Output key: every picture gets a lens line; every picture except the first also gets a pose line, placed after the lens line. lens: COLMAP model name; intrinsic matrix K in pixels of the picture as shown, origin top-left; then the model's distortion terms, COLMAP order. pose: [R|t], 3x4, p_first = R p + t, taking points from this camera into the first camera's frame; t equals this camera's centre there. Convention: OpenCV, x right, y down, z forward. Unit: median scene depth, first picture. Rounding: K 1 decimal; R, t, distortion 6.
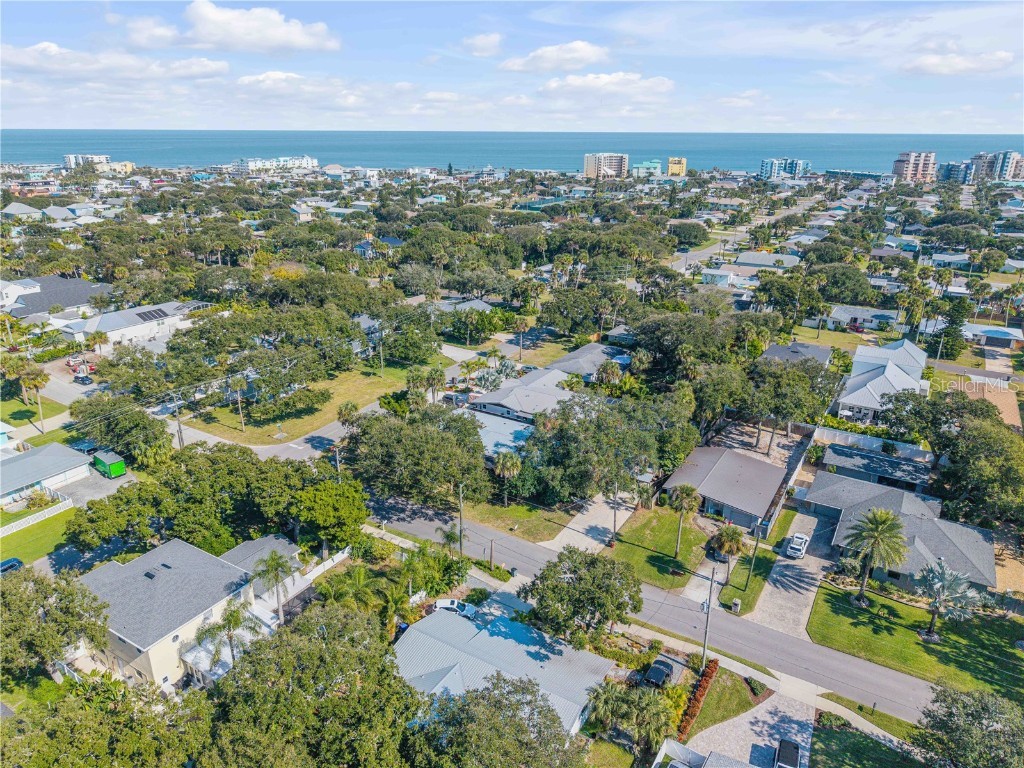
lens RADIAL K [[684.1, 0, 514.7], [0, 684.1, 389.3], [0, 0, 1]] dist [0.015794, -0.016039]
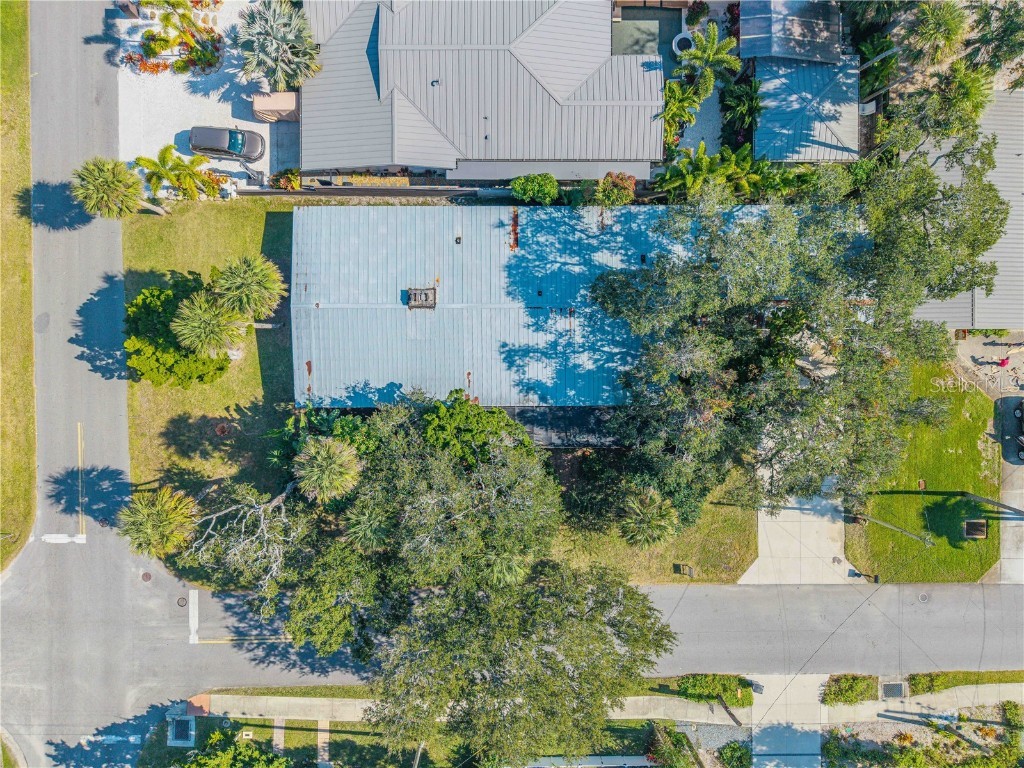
lens RADIAL K [[684.1, 0, 513.9], [0, 684.1, 384.0], [0, 0, 1]] dist [0.015794, -0.016039]
pose [[0.852376, -0.522929, -0.000119, -0.036471], [0.180939, 0.294717, 0.938298, -0.351150], [-0.490629, -0.799804, 0.345828, 0.942504]]
